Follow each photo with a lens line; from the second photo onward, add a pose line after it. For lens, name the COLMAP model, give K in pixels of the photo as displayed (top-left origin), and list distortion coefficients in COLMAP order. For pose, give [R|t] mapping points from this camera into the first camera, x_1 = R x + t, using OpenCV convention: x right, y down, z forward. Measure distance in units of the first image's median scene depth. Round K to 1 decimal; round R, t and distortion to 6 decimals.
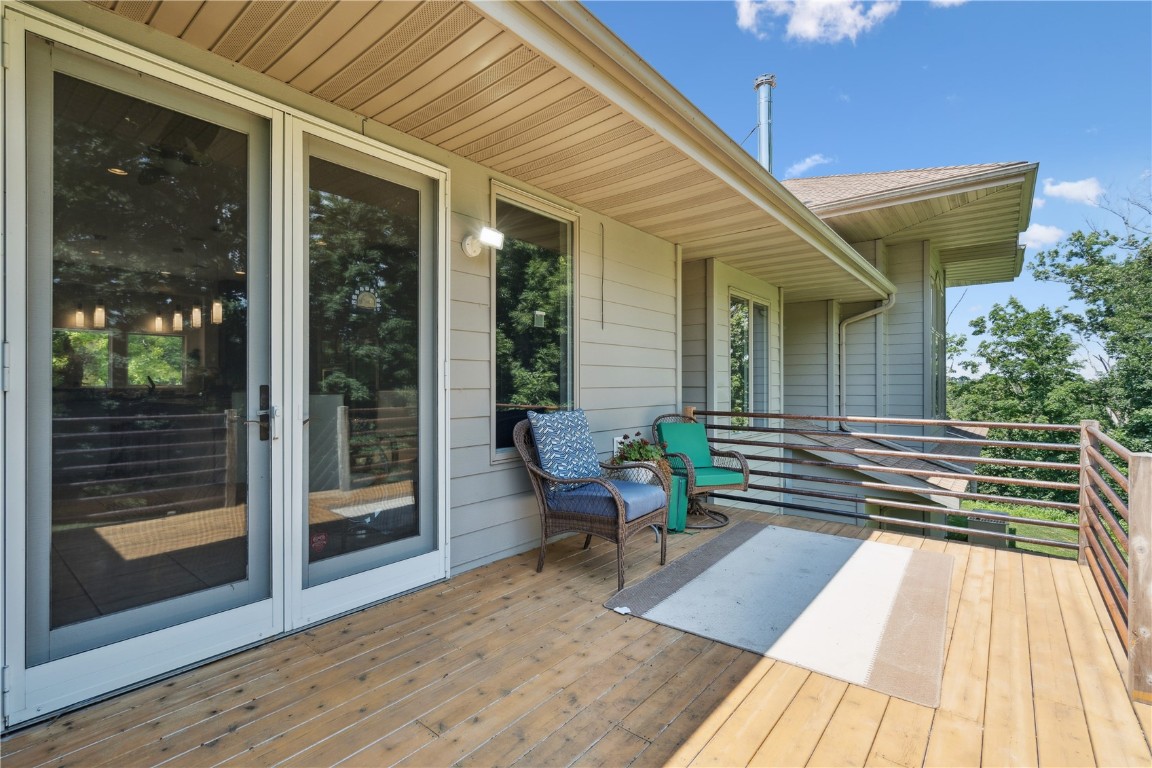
lens RADIAL K [[529.1, 0, 579.3], [0, 529.1, 386.0], [0, 0, 1]] dist [0.000431, -0.000208]
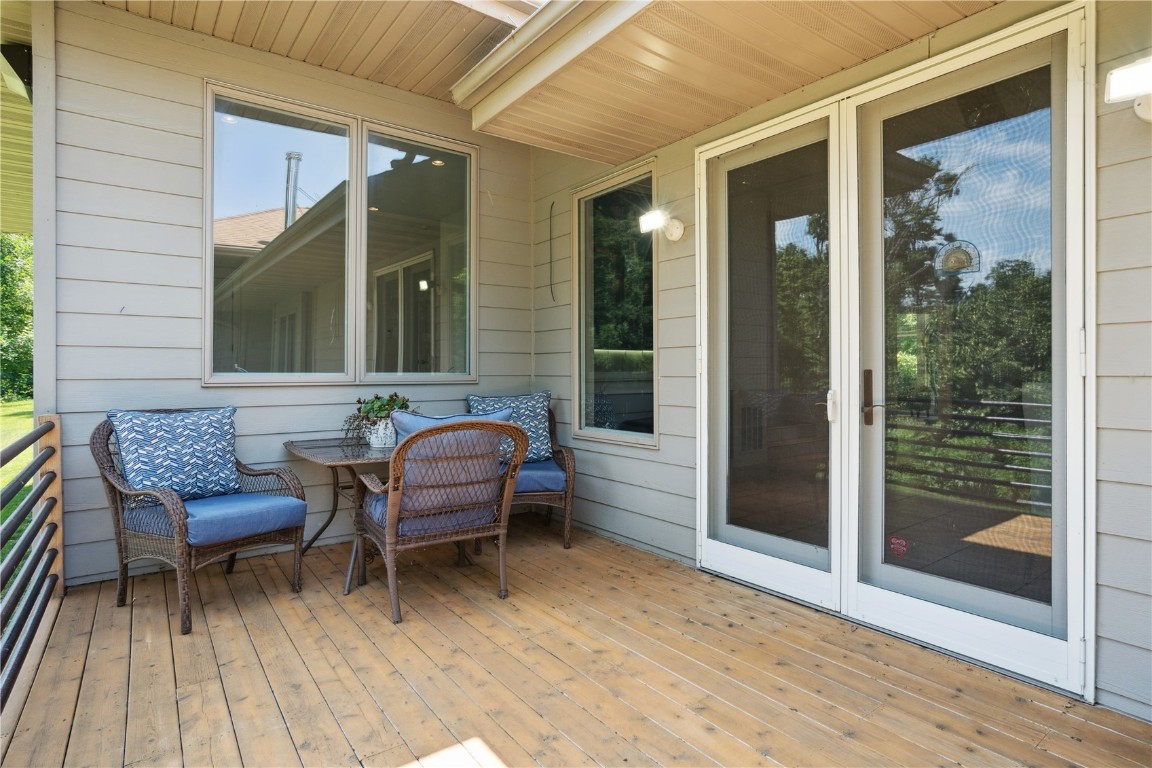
lens RADIAL K [[590.9, 0, 579.9], [0, 590.9, 375.9], [0, 0, 1]] dist [-0.001845, 0.000352]
pose [[-0.235124, 0.002951, -0.971961, 0.675768], [-0.006621, 0.999967, 0.004638, 0.009630], [0.971943, 0.007526, -0.235097, 0.801442]]
